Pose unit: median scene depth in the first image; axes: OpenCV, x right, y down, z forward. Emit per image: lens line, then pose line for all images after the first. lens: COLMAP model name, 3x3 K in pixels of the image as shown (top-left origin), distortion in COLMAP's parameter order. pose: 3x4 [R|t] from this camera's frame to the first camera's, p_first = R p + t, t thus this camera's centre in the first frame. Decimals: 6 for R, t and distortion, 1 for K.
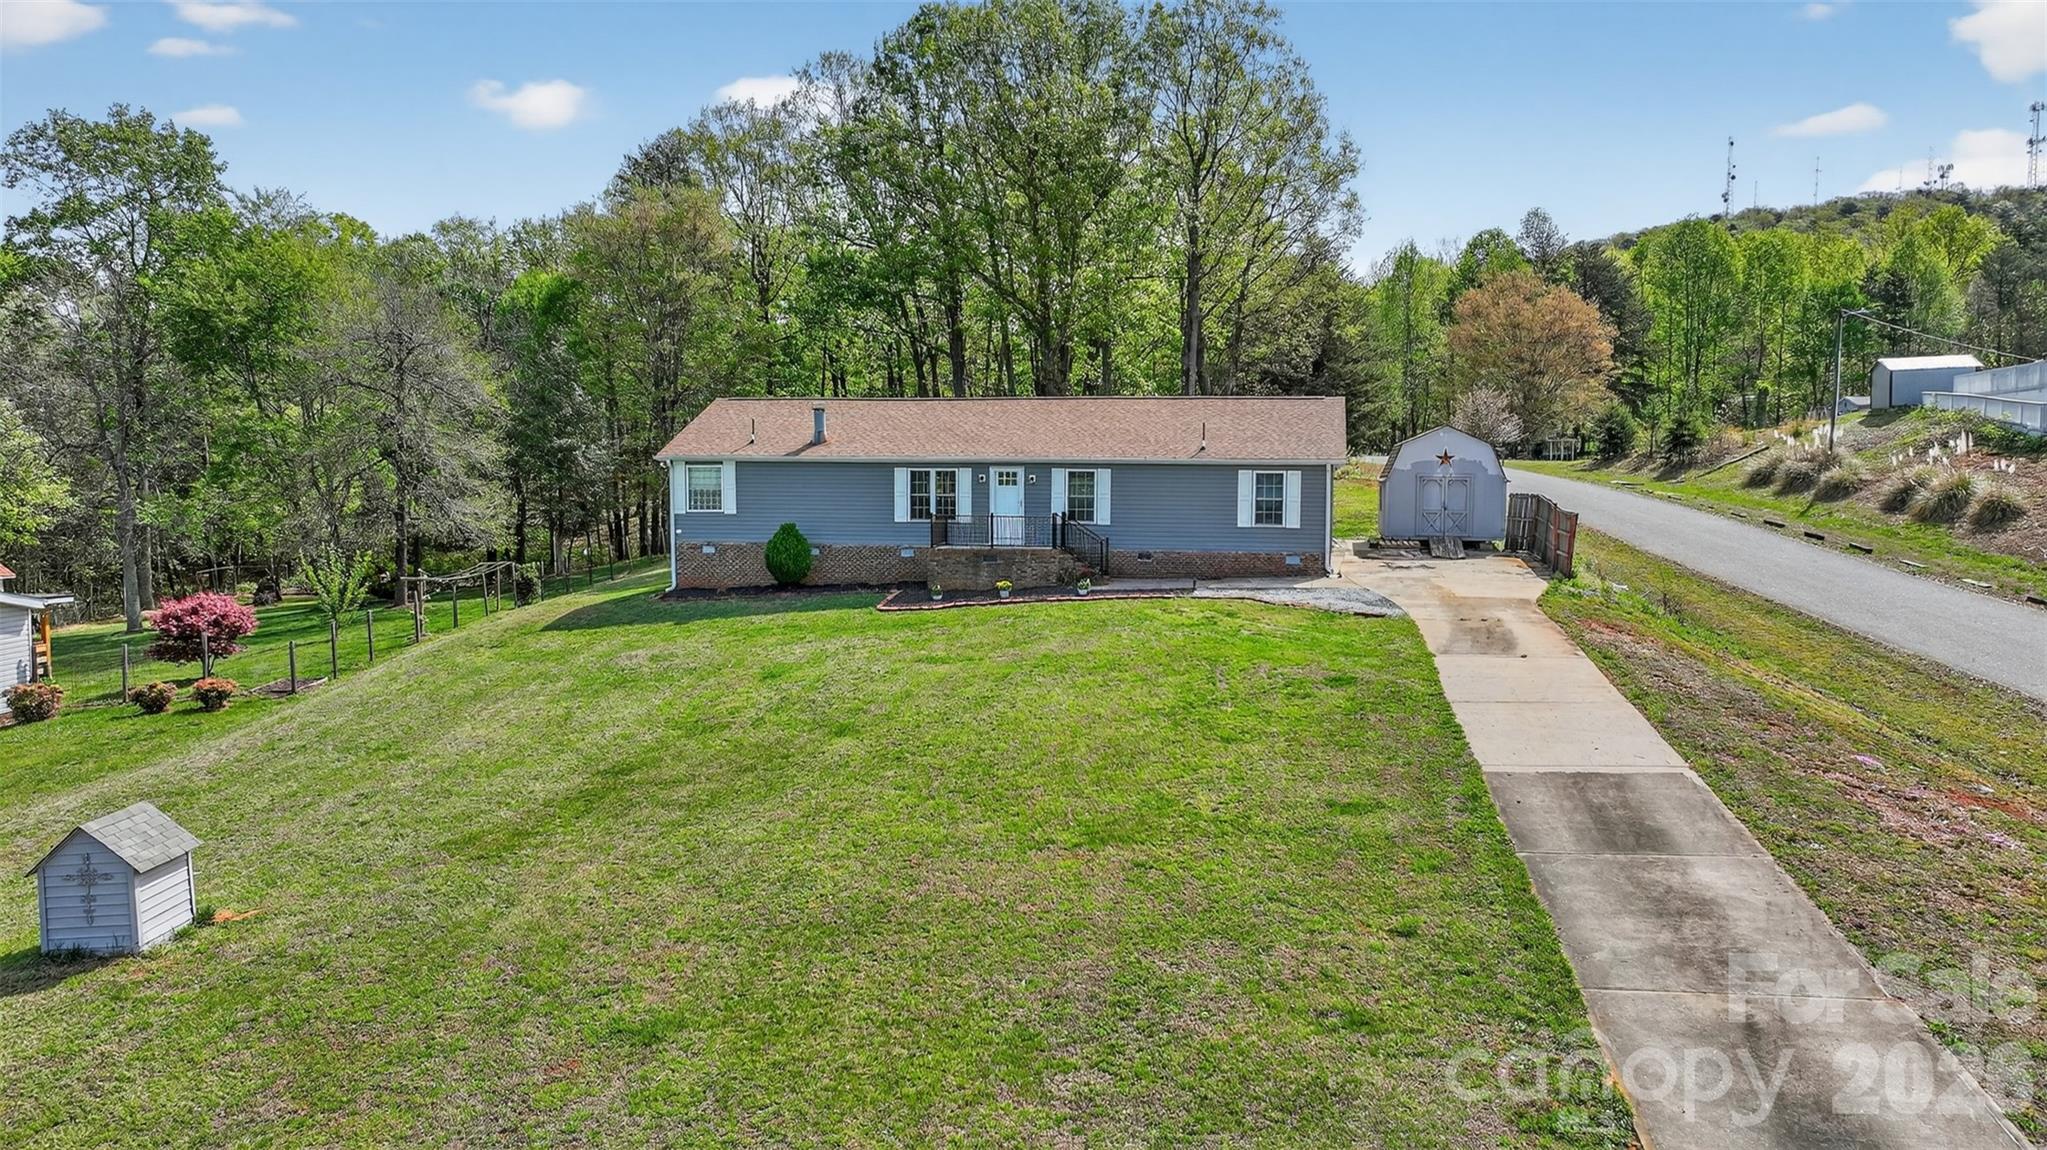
lens RADIAL K [[1435.5, 0, 1028.0], [0, 1435.5, 565.6], [0, 0, 1]] dist [0.003967, 0.007176]
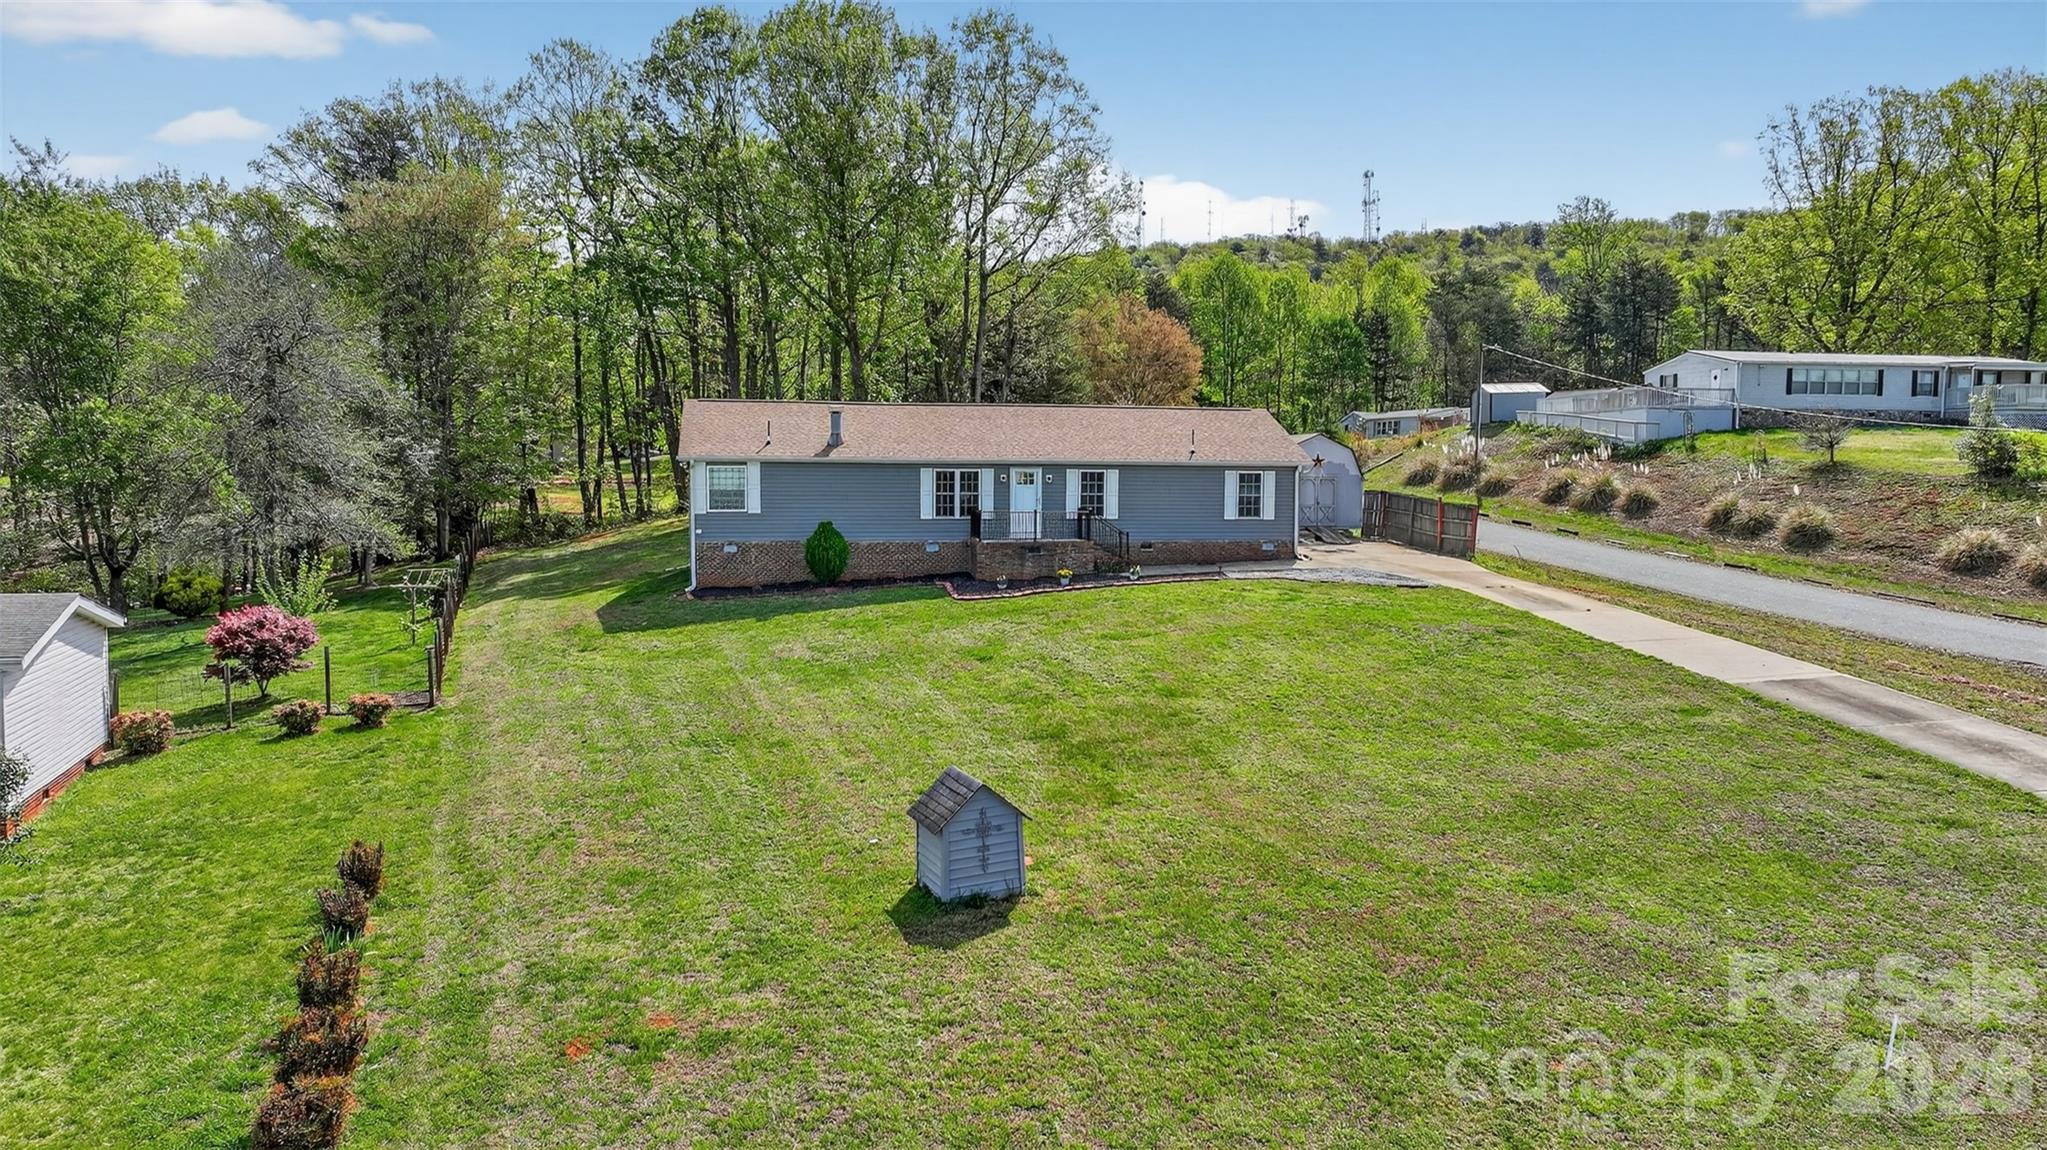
lens RADIAL K [[1435.5, 0, 1028.0], [0, 1435.5, 565.6], [0, 0, 1]] dist [0.003967, 0.007176]
pose [[0.924475, -0.024114, 0.380480, -0.428380], [0.025005, 0.999684, 0.002602, 0.003561], [-0.380423, 0.007109, 0.924785, -0.020396]]
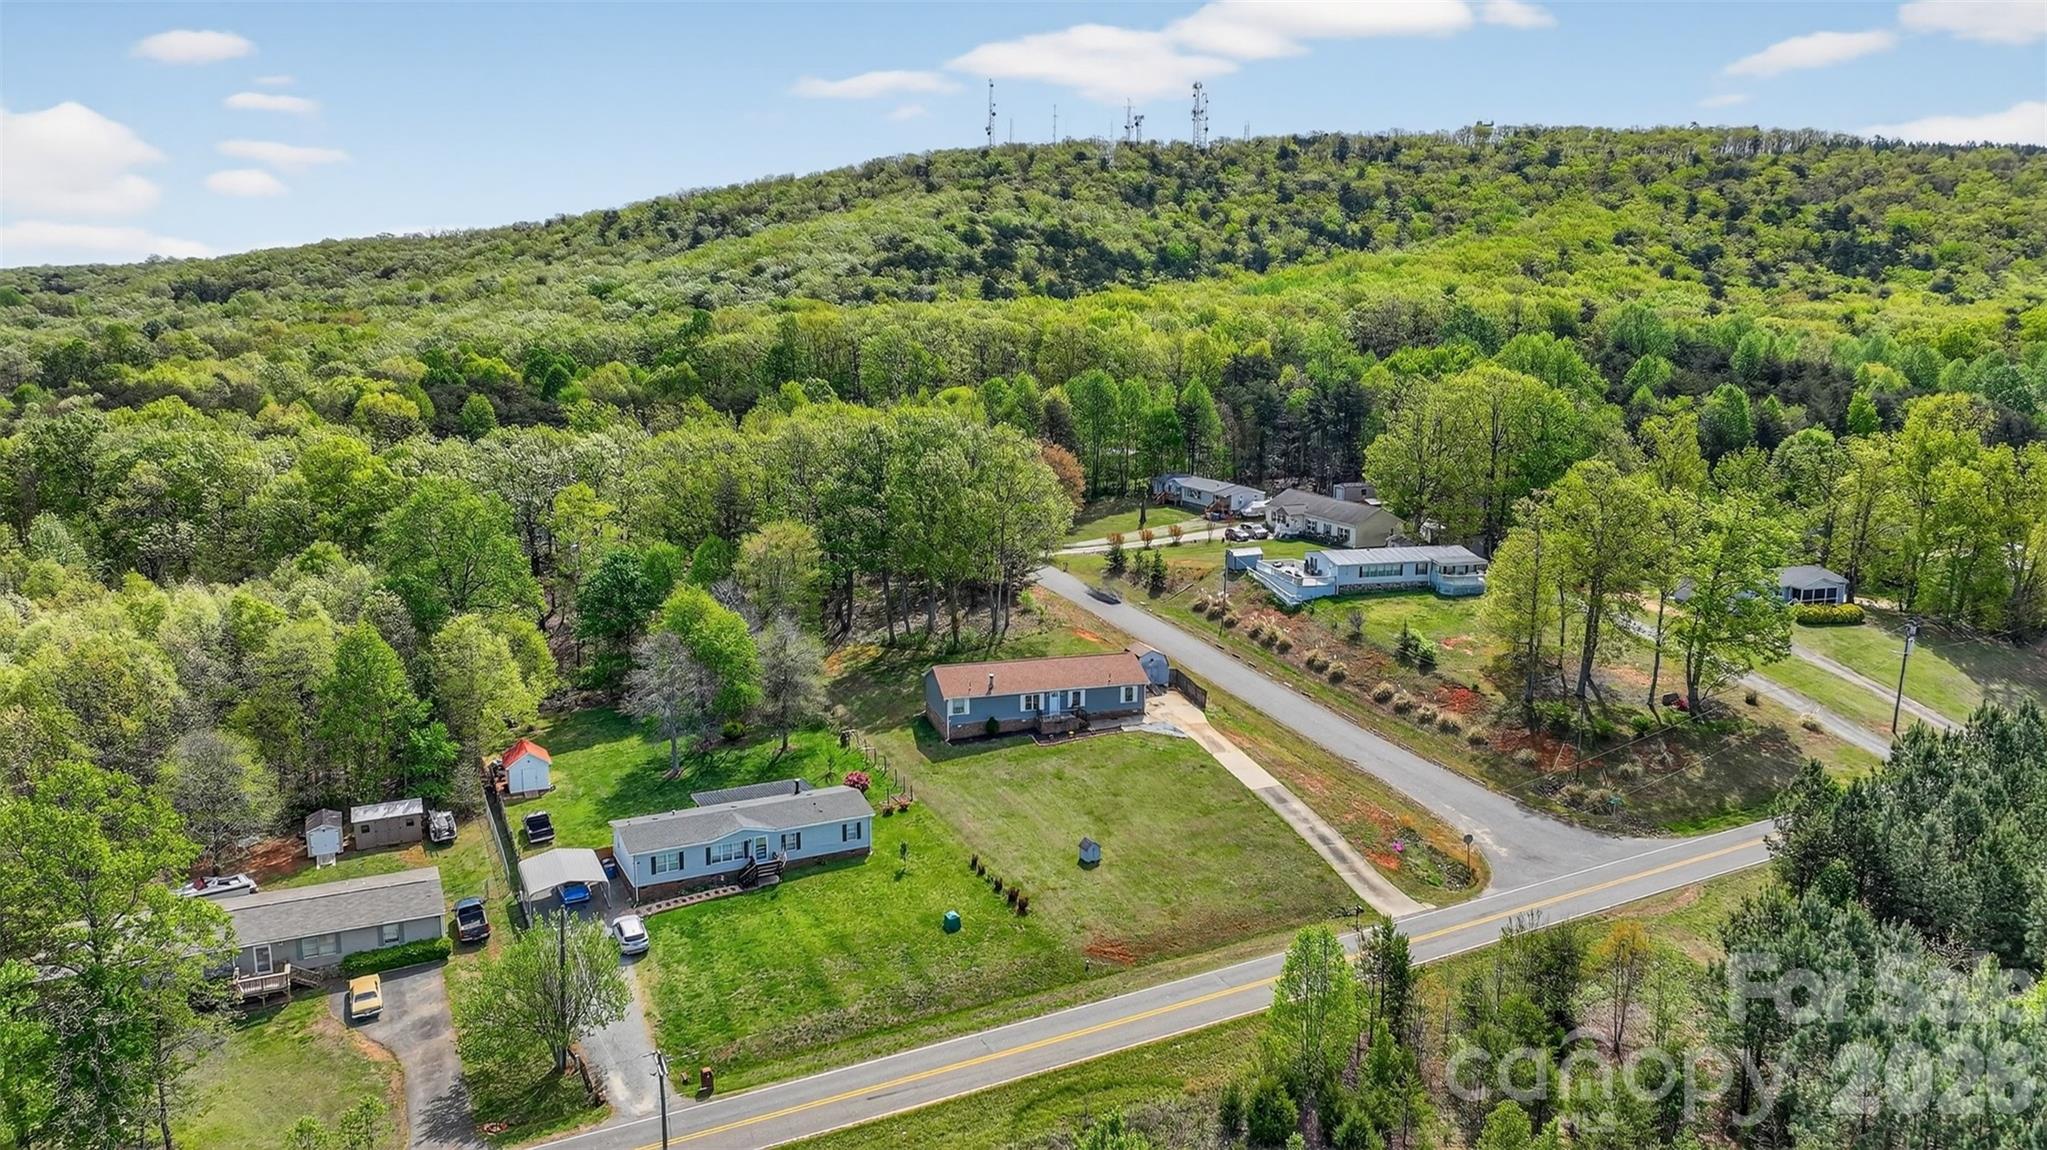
lens RADIAL K [[1435.5, 0, 1028.0], [0, 1435.5, 565.6], [0, 0, 1]] dist [0.003967, 0.007176]
pose [[0.874959, -0.090547, 0.475655, -1.566712], [0.033236, 0.991273, 0.127565, -0.758286], [-0.483055, -0.095805, 0.870333, -1.750846]]
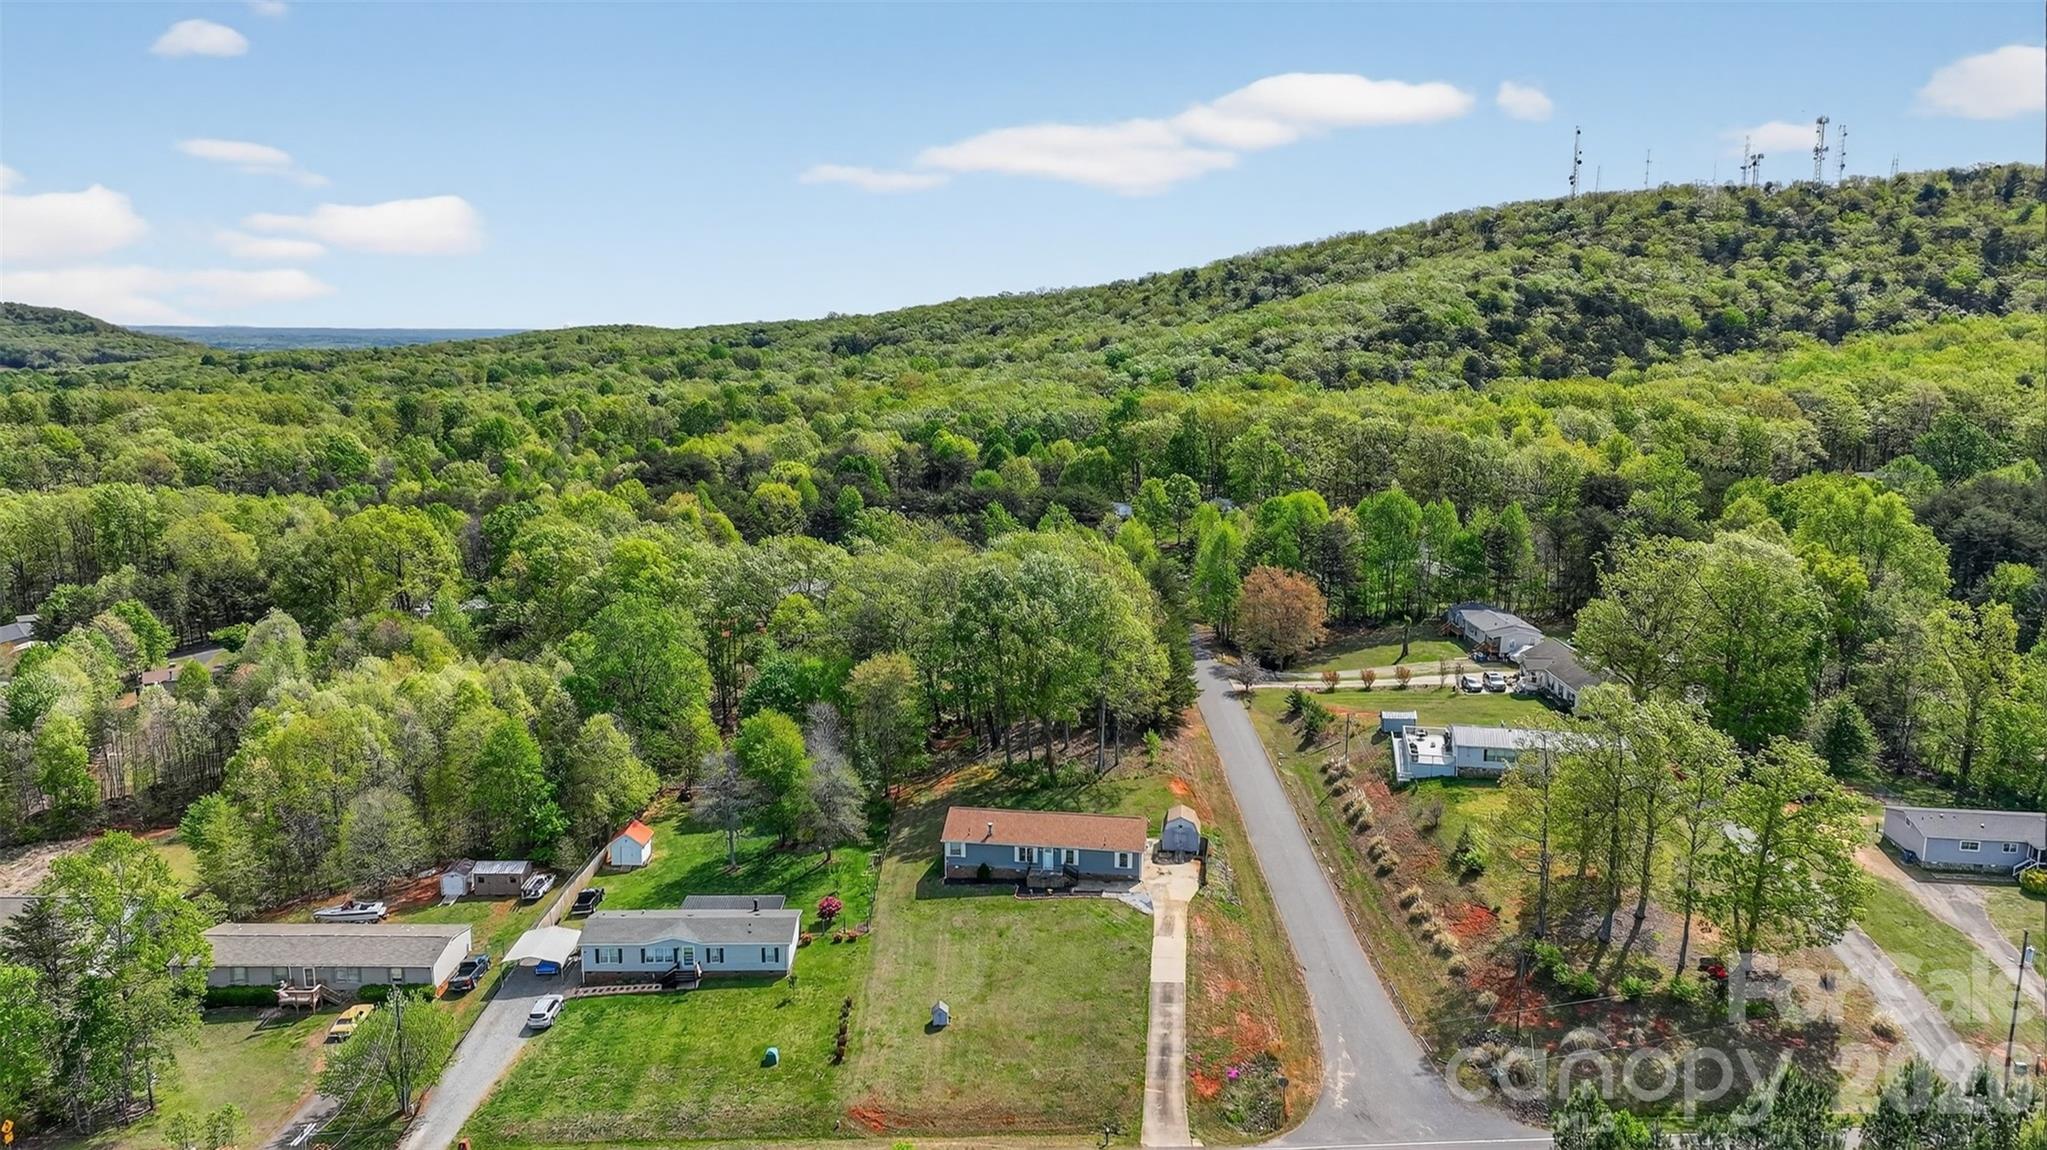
lens RADIAL K [[1435.5, 0, 1028.0], [0, 1435.5, 565.6], [0, 0, 1]] dist [0.003967, 0.007176]
pose [[0.998270, -0.010254, 0.057903, -0.250991], [0.004594, 0.995269, 0.097049, -1.057949], [-0.058625, -0.096615, 0.993594, -2.308273]]
